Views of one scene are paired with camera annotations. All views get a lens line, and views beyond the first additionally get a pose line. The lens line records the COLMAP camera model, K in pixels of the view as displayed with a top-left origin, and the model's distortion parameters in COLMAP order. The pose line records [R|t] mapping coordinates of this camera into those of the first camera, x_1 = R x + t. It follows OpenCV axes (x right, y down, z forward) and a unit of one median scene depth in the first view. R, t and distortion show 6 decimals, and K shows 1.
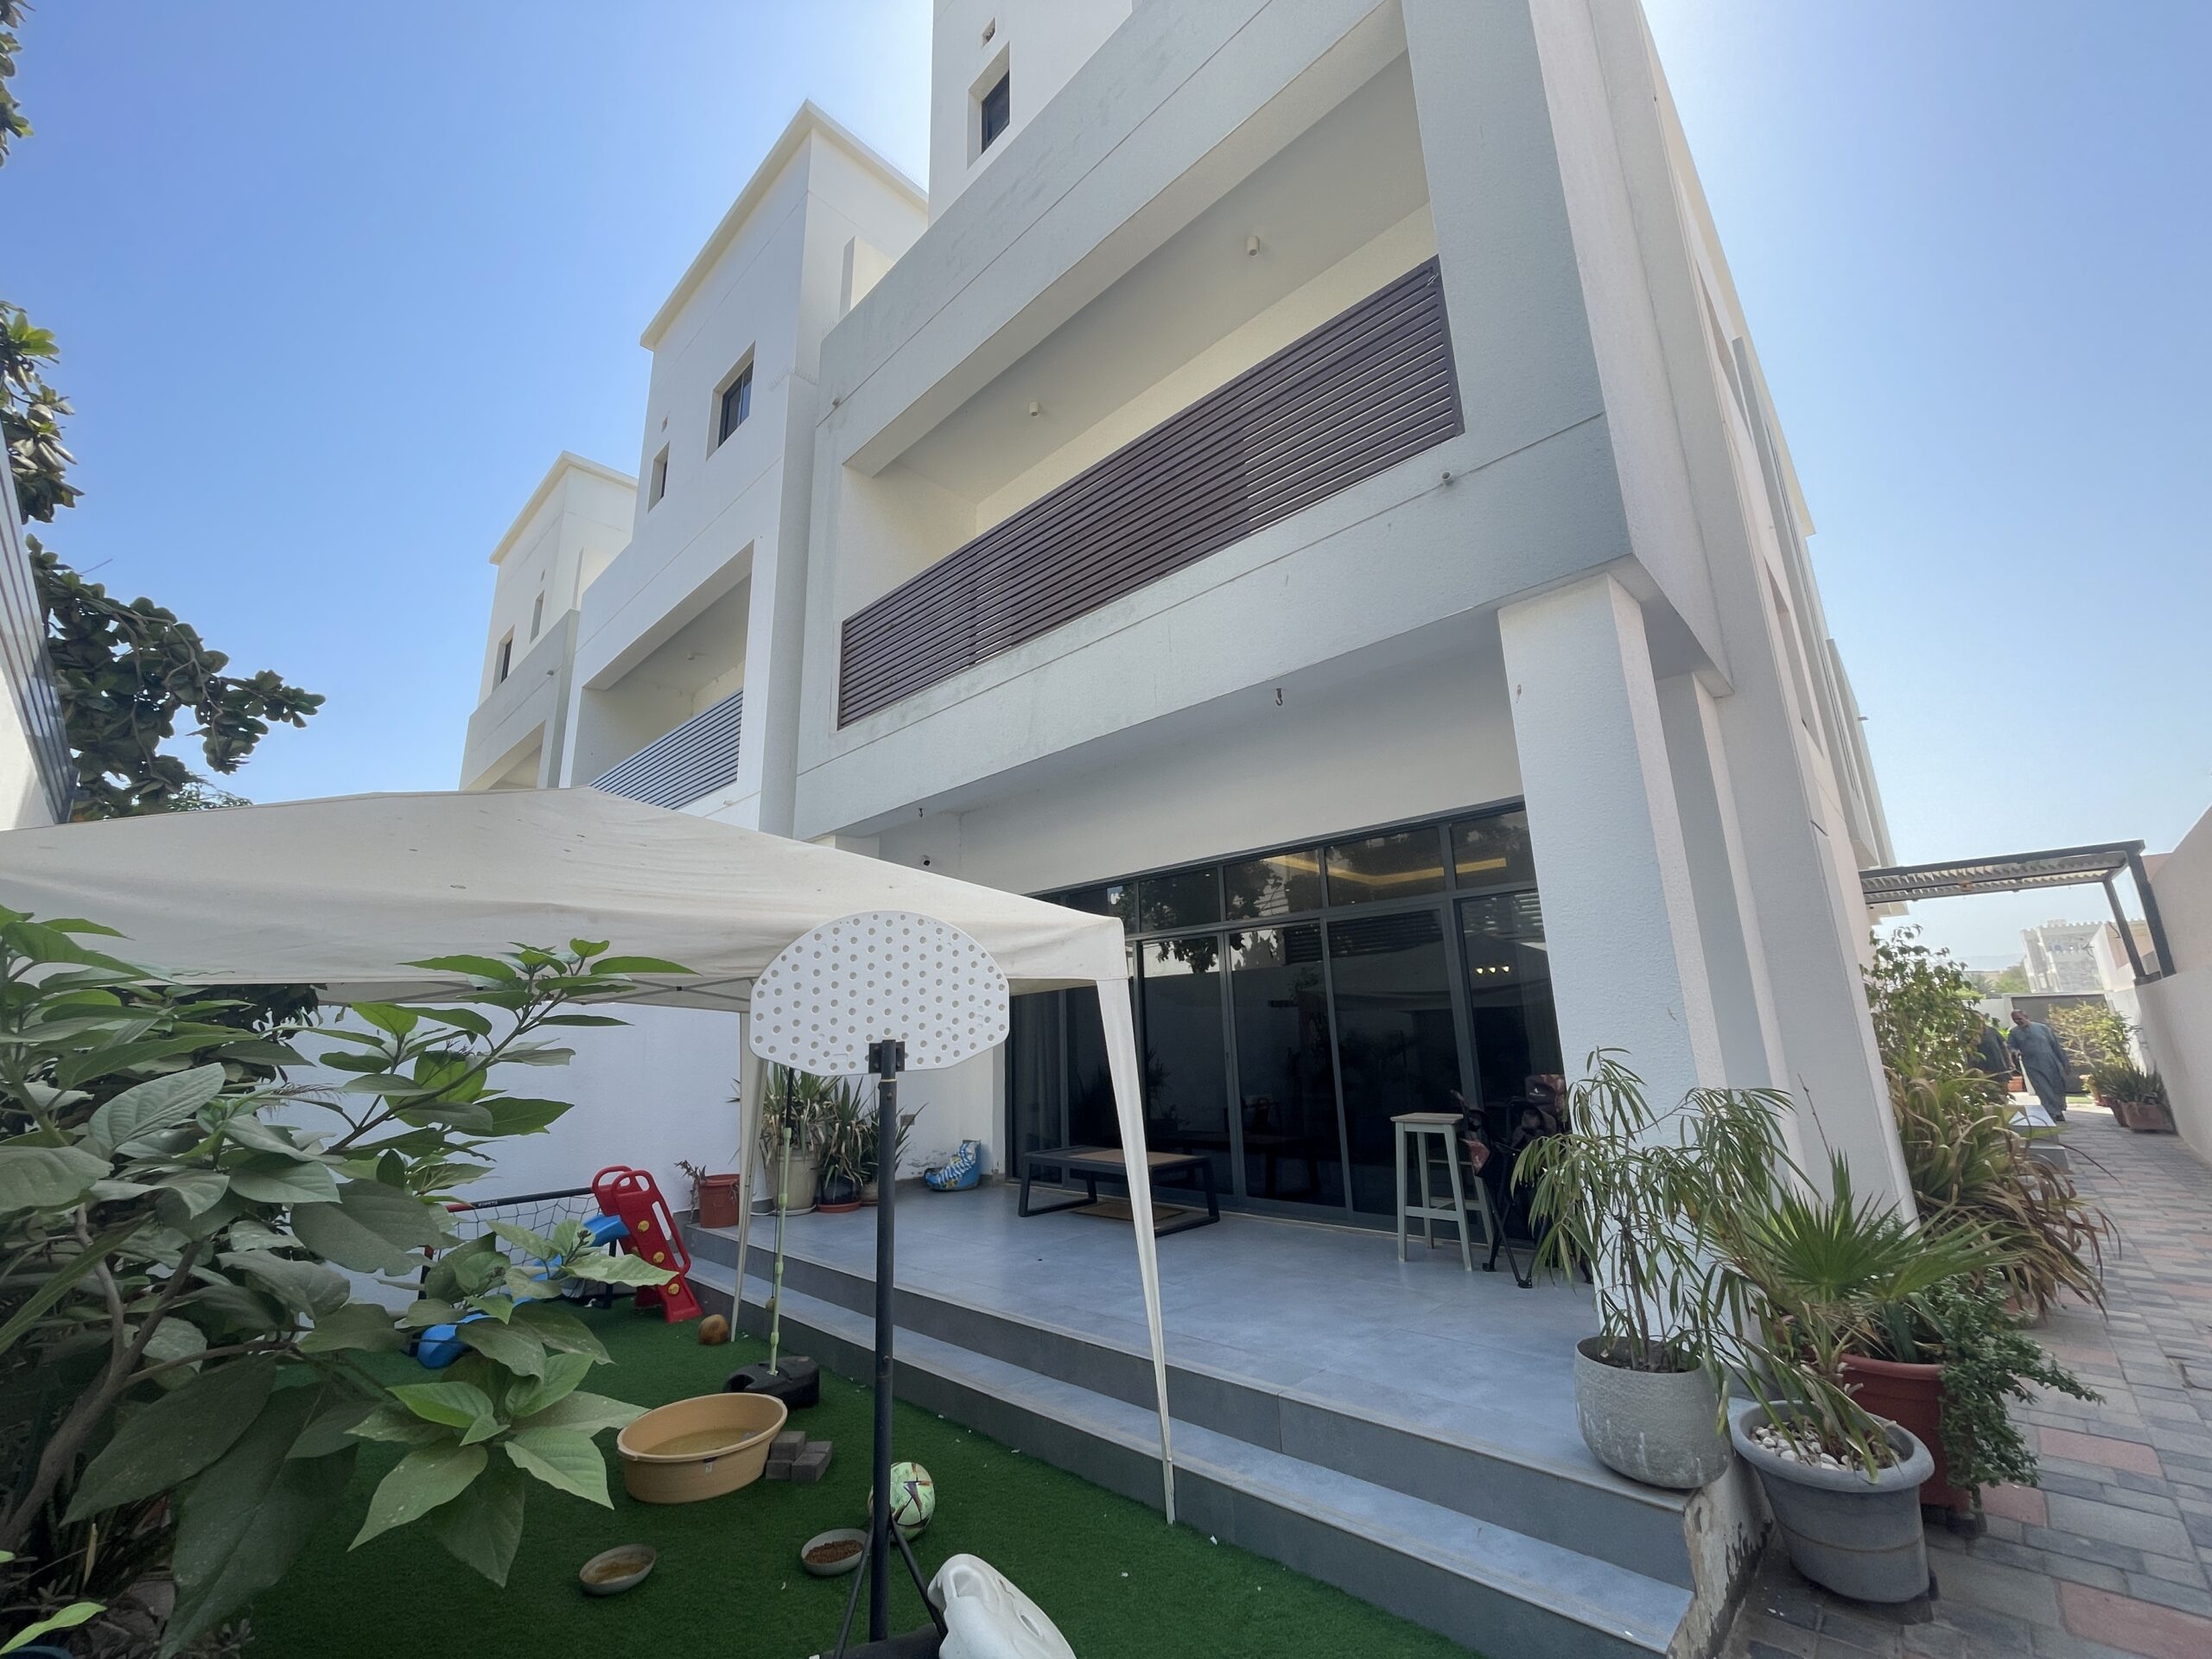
lens RADIAL K [[891.4, 0, 1095.9], [0, 891.4, 831.6], [0, 0, 1]] dist [-0.008467, 0.007907]
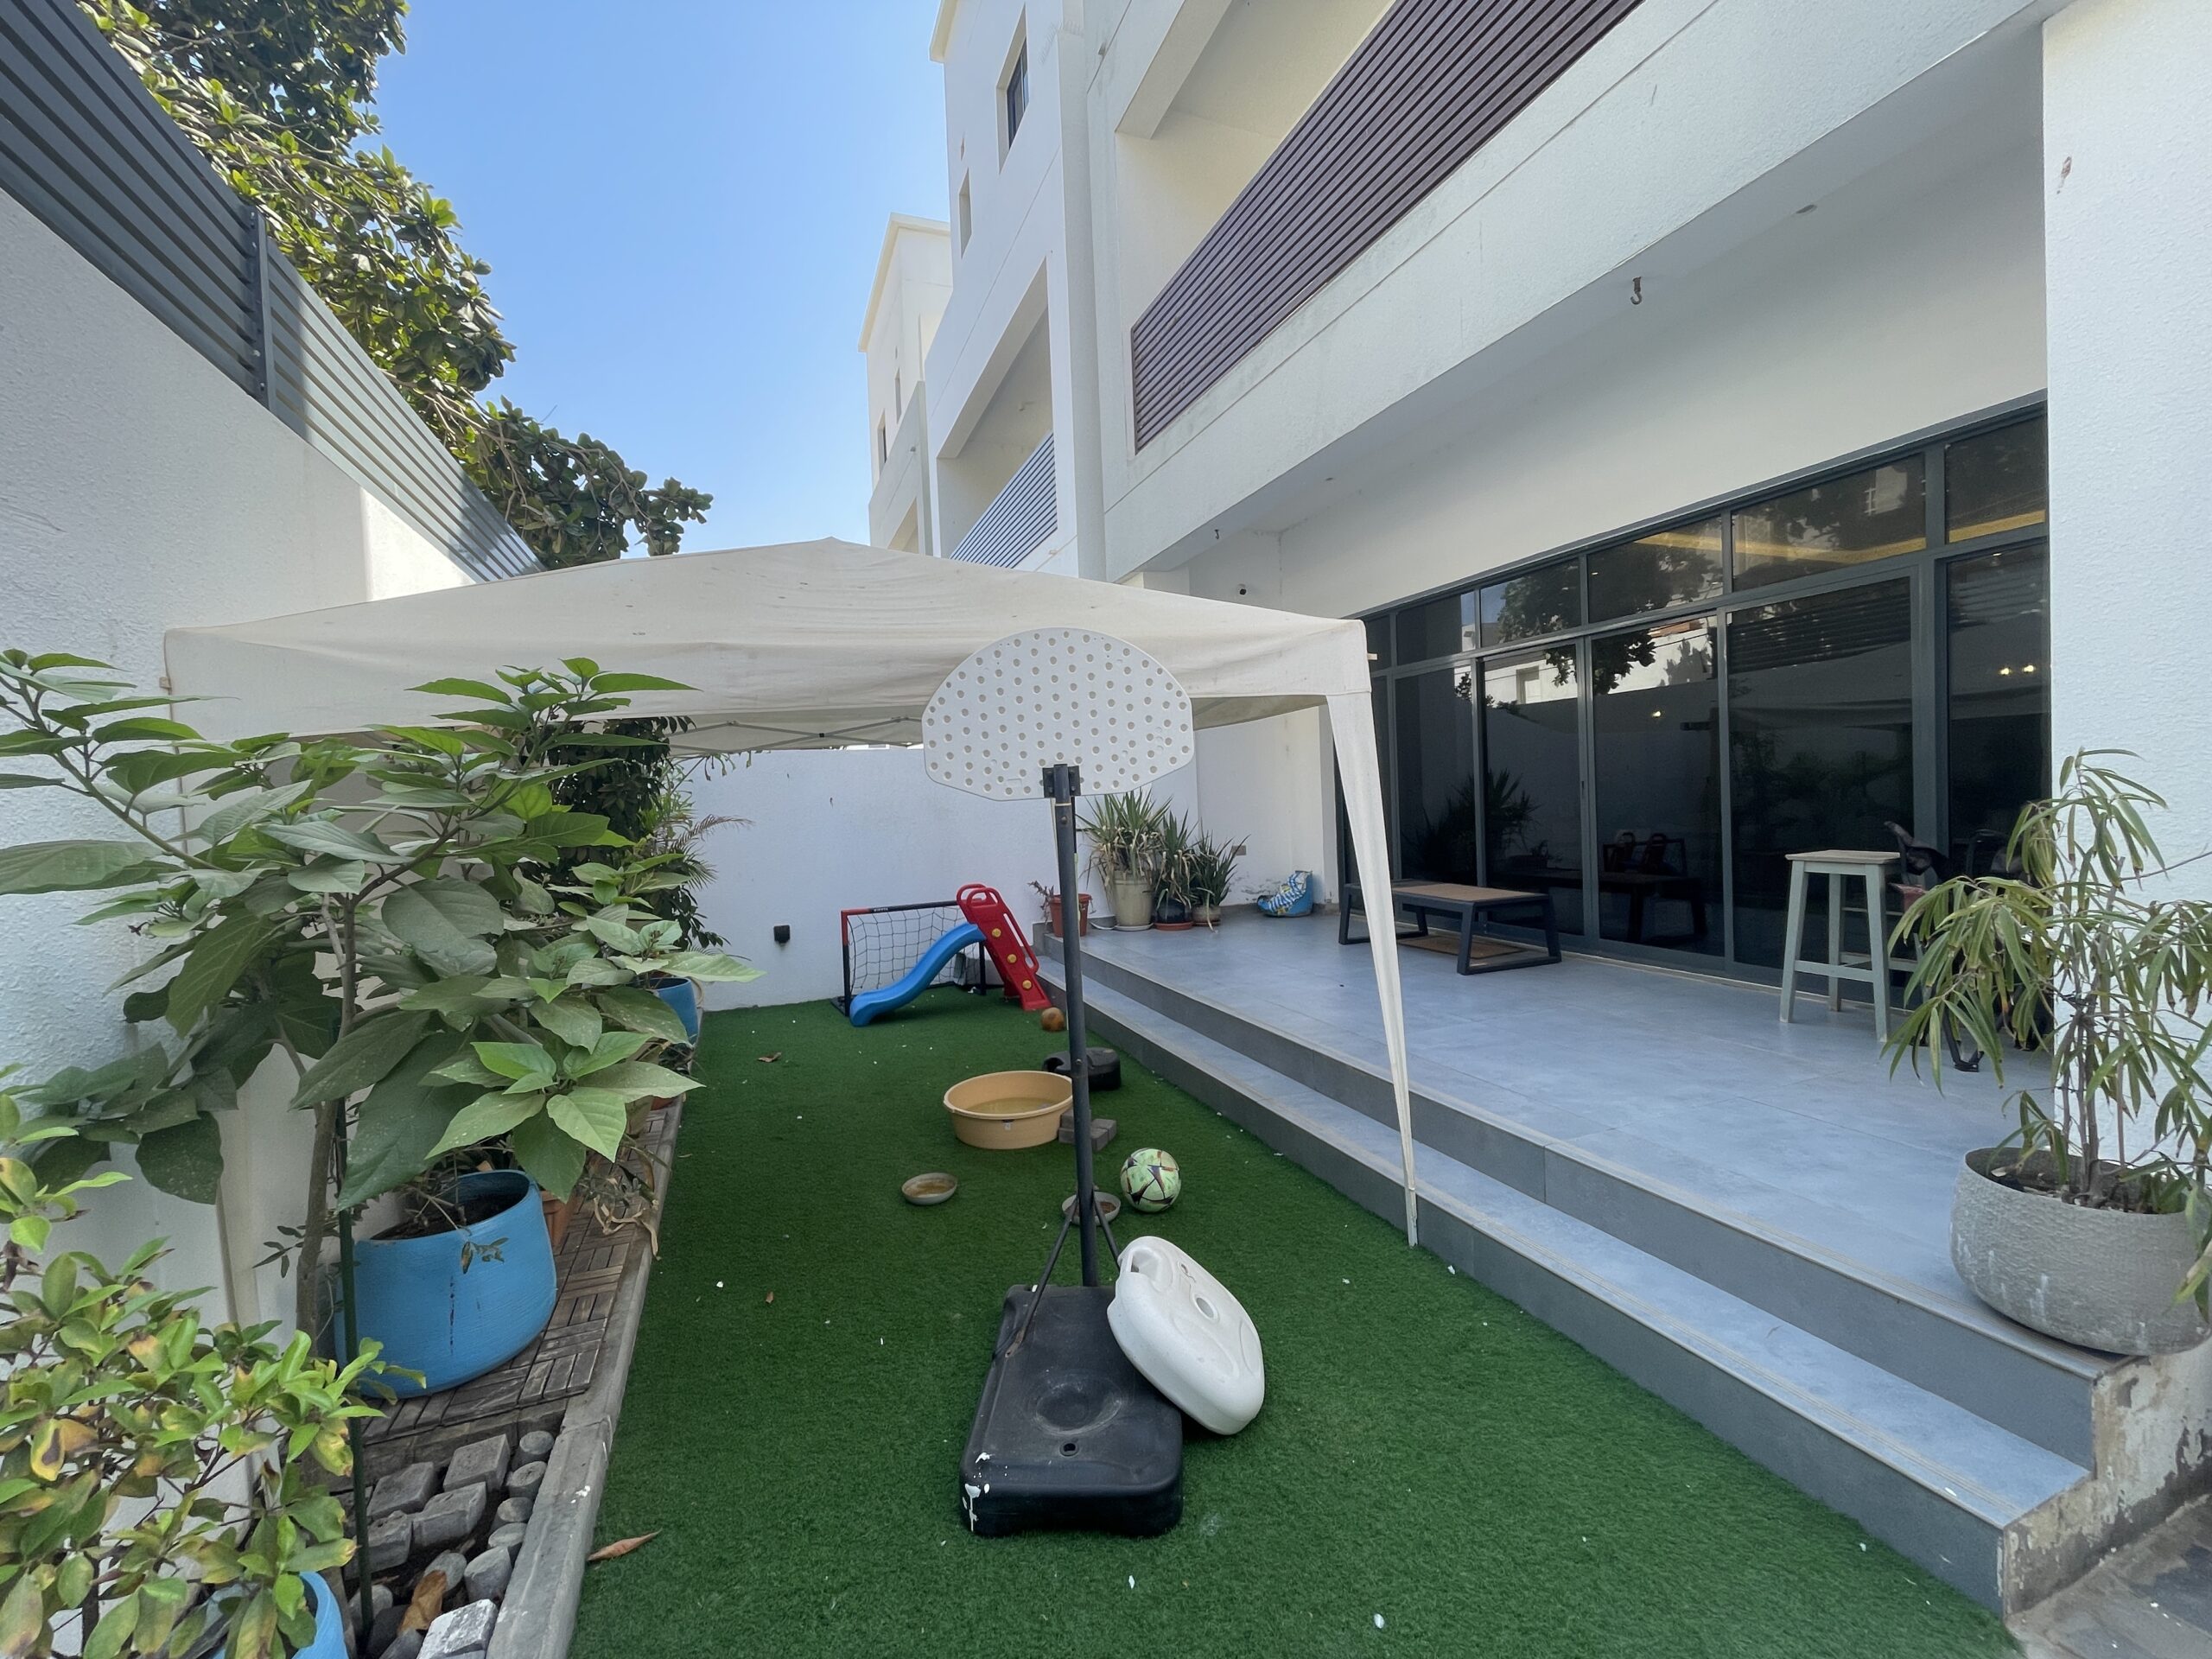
lens RADIAL K [[889.1, 0, 1107.0], [0, 889.1, 818.4], [0, 0, 1]] dist [0.003597, 0.000135]
pose [[0.913465, 0.001102, -0.406916, 0.141685], [0.109311, 0.962575, 0.247994, 0.040314], [0.391961, -0.271014, 0.879158, 0.112366]]
